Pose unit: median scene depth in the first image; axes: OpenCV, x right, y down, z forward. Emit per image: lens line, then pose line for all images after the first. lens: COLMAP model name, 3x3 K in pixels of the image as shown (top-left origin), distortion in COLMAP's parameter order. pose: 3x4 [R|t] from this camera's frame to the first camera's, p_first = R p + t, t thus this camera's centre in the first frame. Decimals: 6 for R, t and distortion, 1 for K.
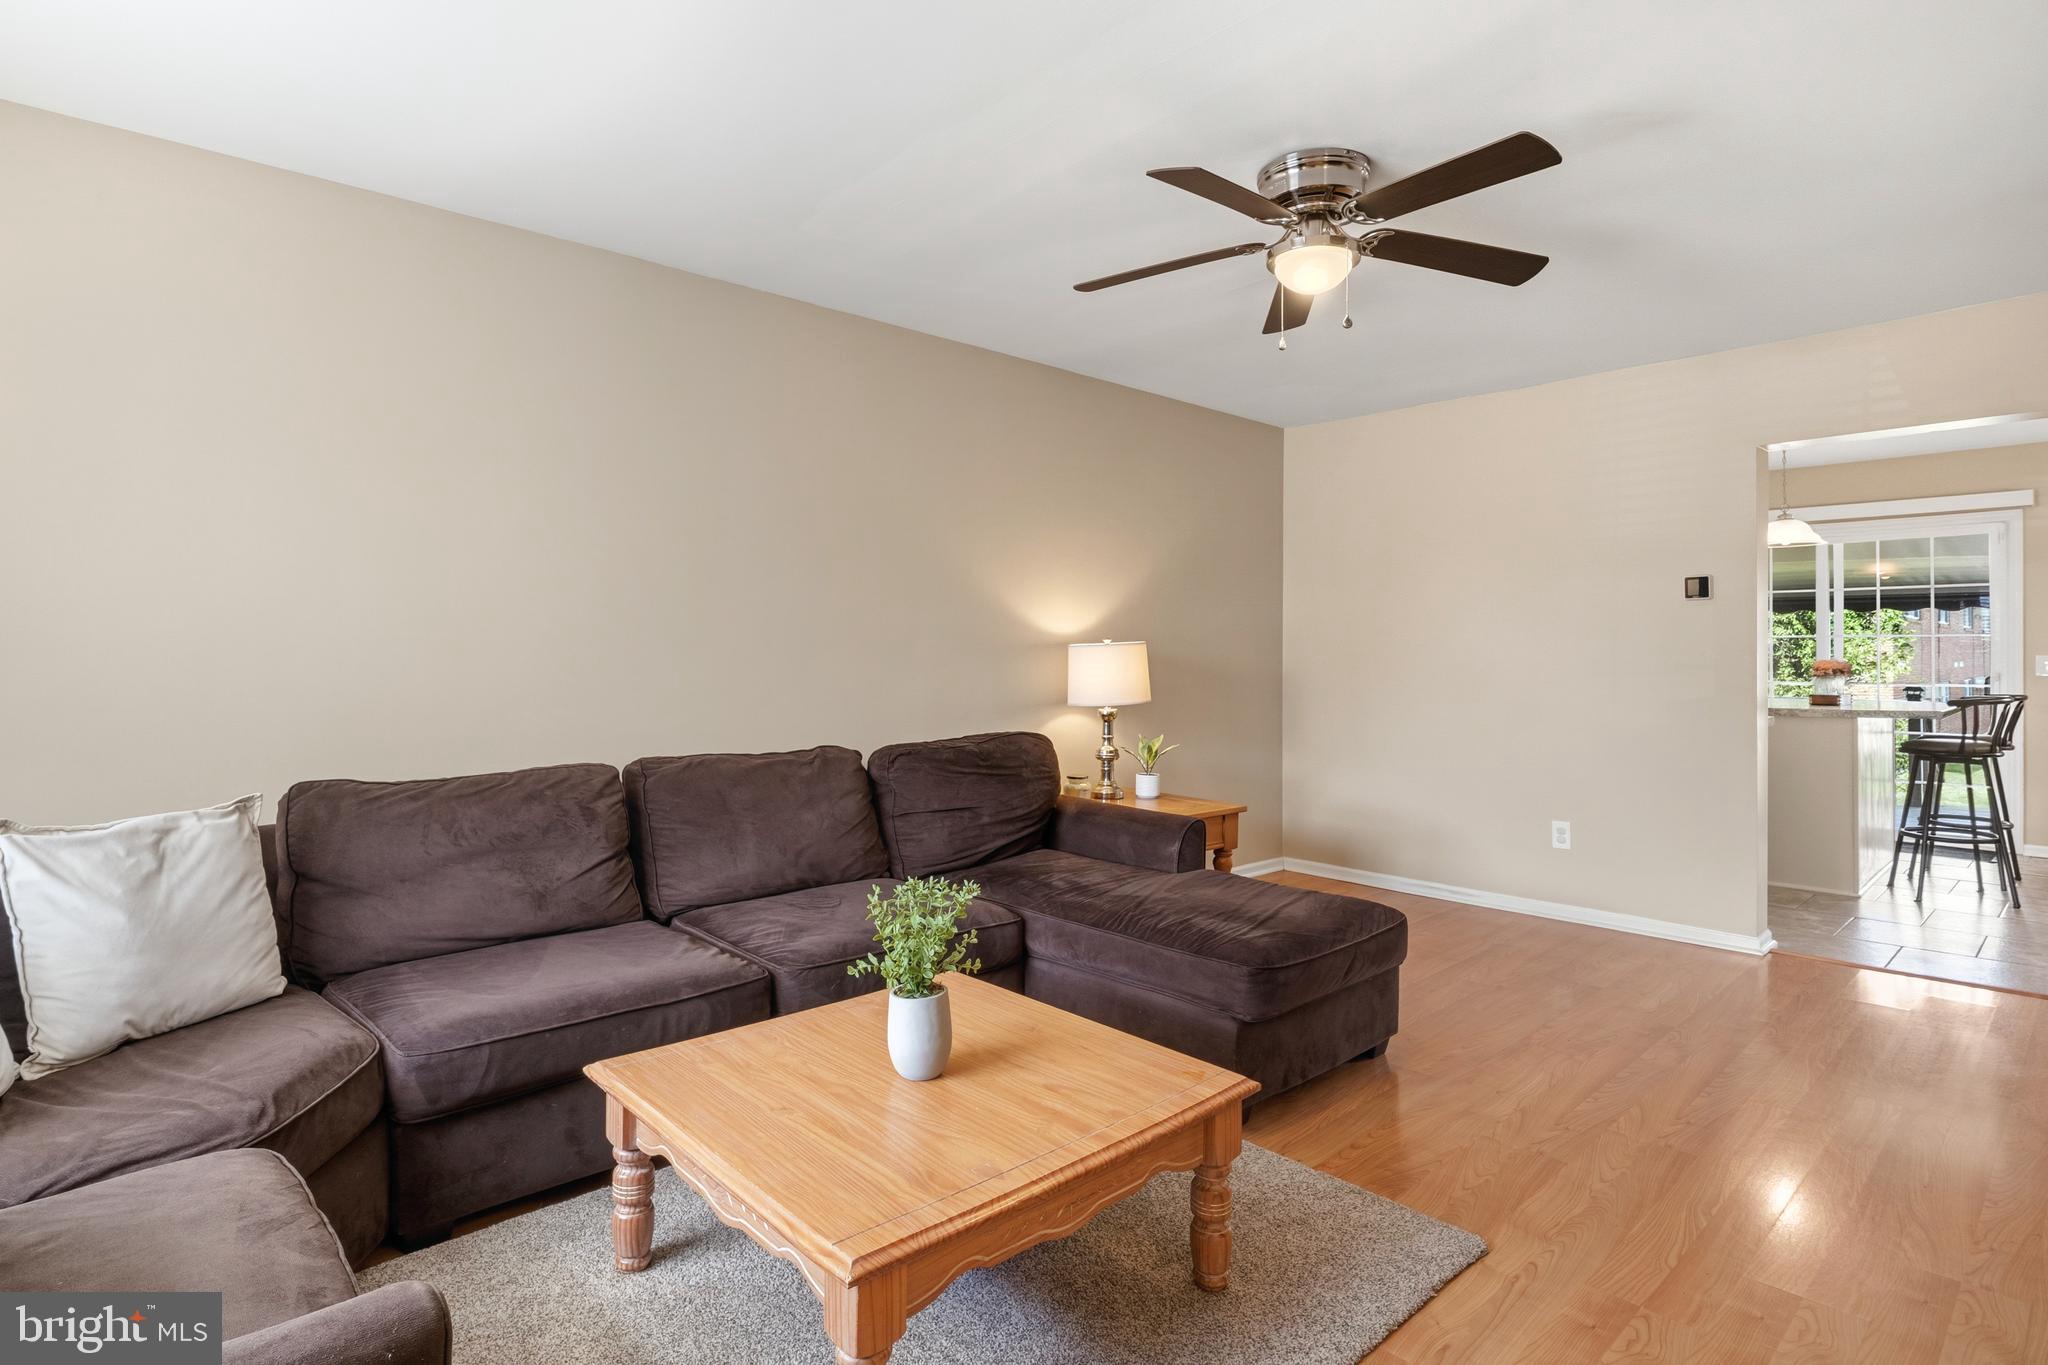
lens RADIAL K [[1041.0, 0, 1013.1], [0, 1041.0, 657.6], [0, 0, 1]] dist [-0.009845, -0.002815]
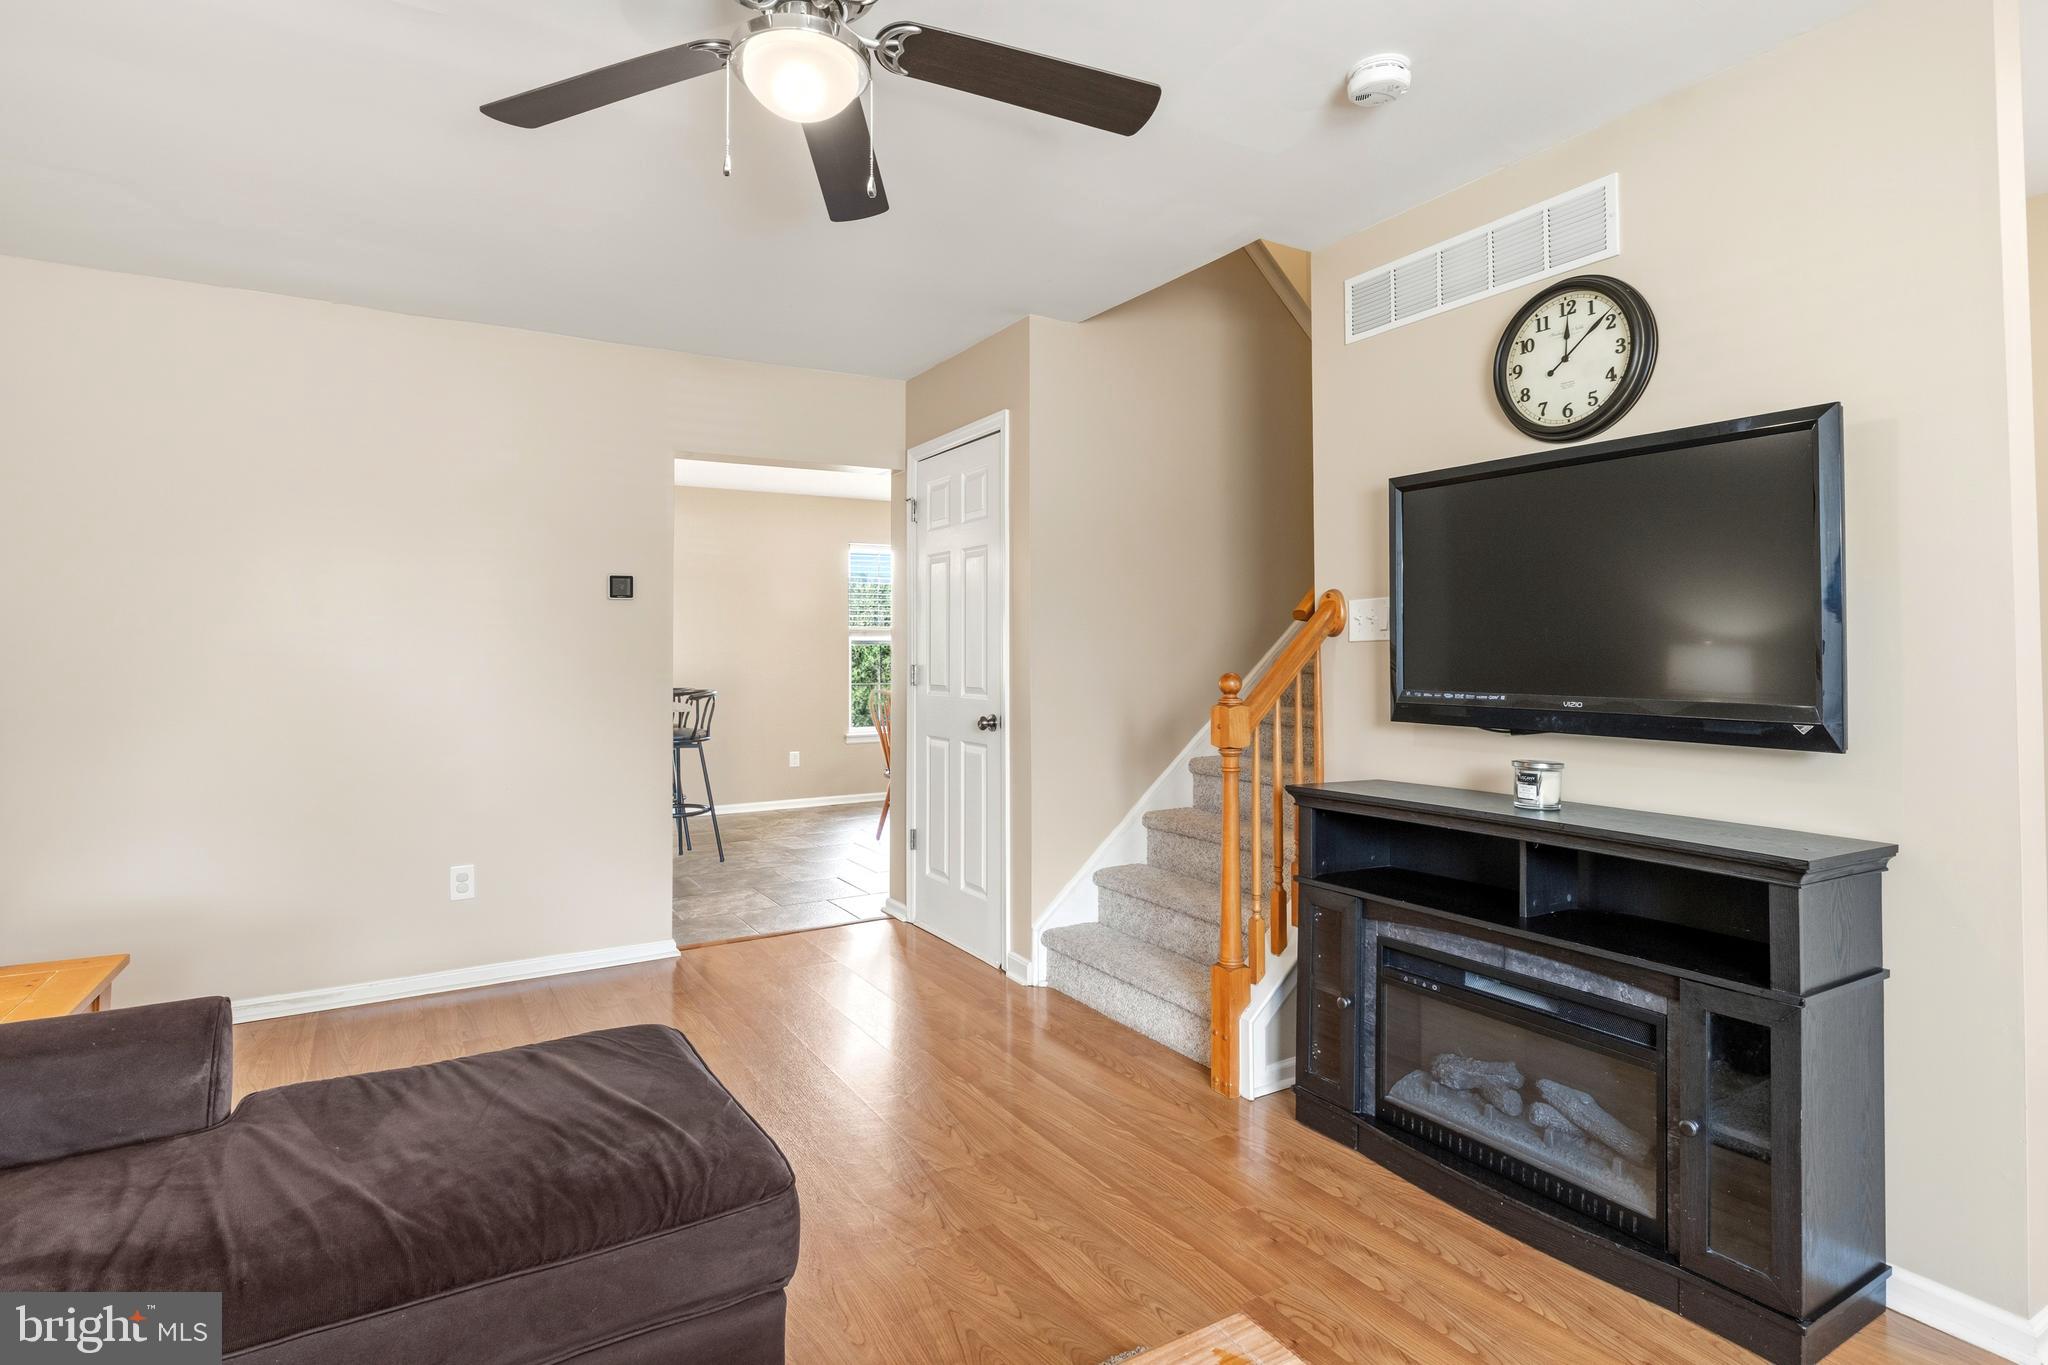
lens RADIAL K [[1044.3, 0, 1028.6], [0, 1044.3, 626.8], [0, 0, 1]] dist [-0.000066, -0.000378]
pose [[0.190486, 0.027458, 0.981306, -0.336986], [0.004568, 0.999573, -0.028856, -0.002961], [-0.981679, 0.009979, 0.190279, 0.738338]]
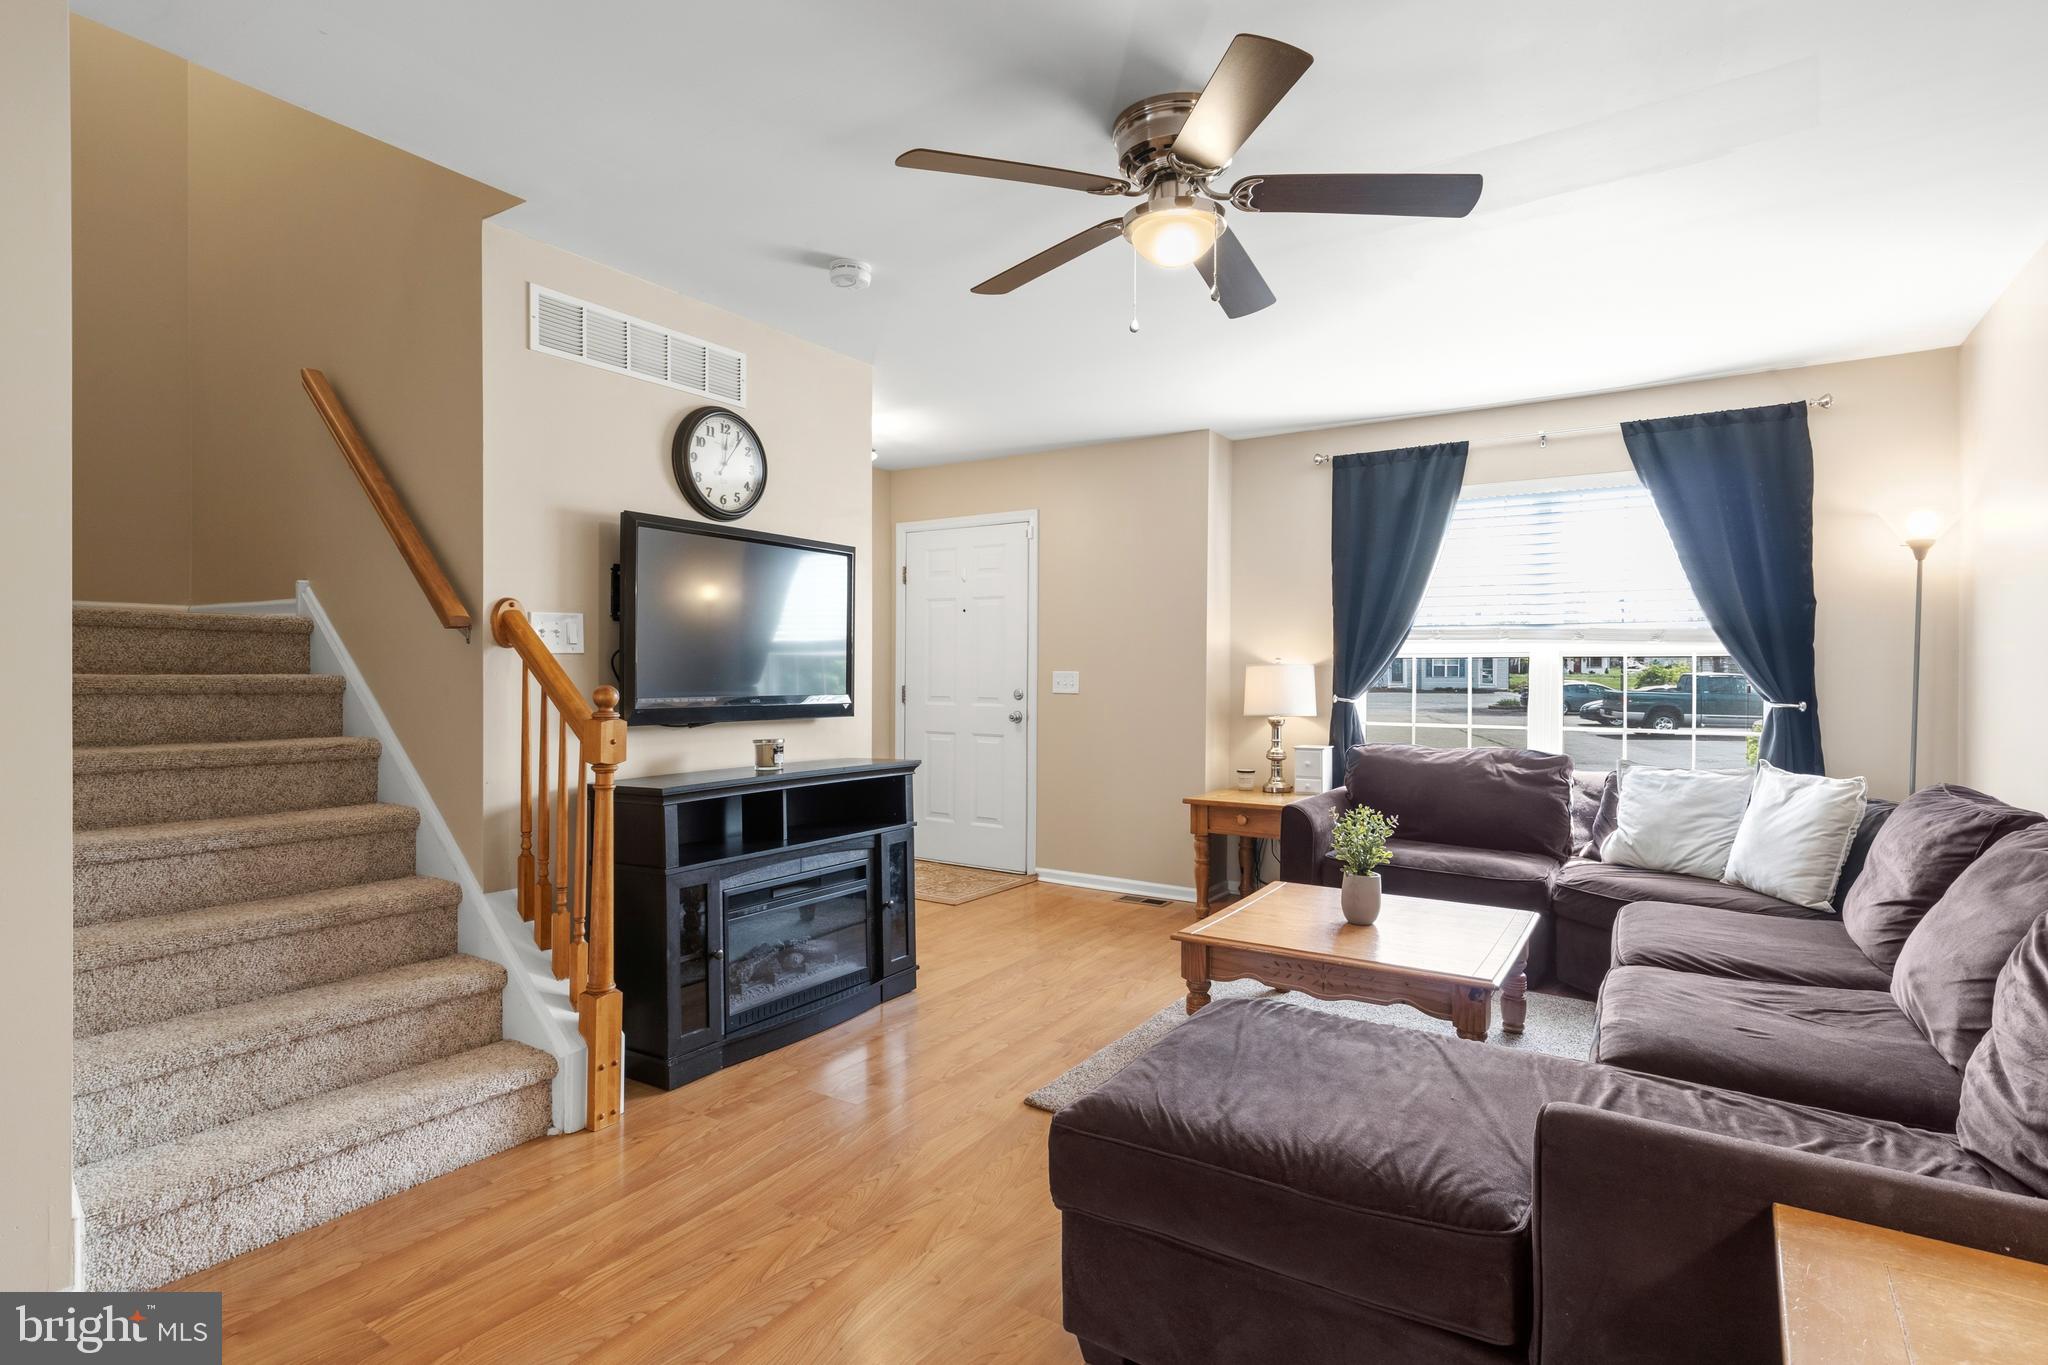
lens RADIAL K [[1023.5, 0, 1019.2], [0, 1023.5, 682.0], [0, 0, 1]] dist [0.003000, 0.001165]
pose [[-0.969136, -0.001825, -0.246520, 0.639573], [-0.005921, 0.999857, 0.015872, -0.009057], [0.246456, 0.016842, -0.969008, 1.841530]]
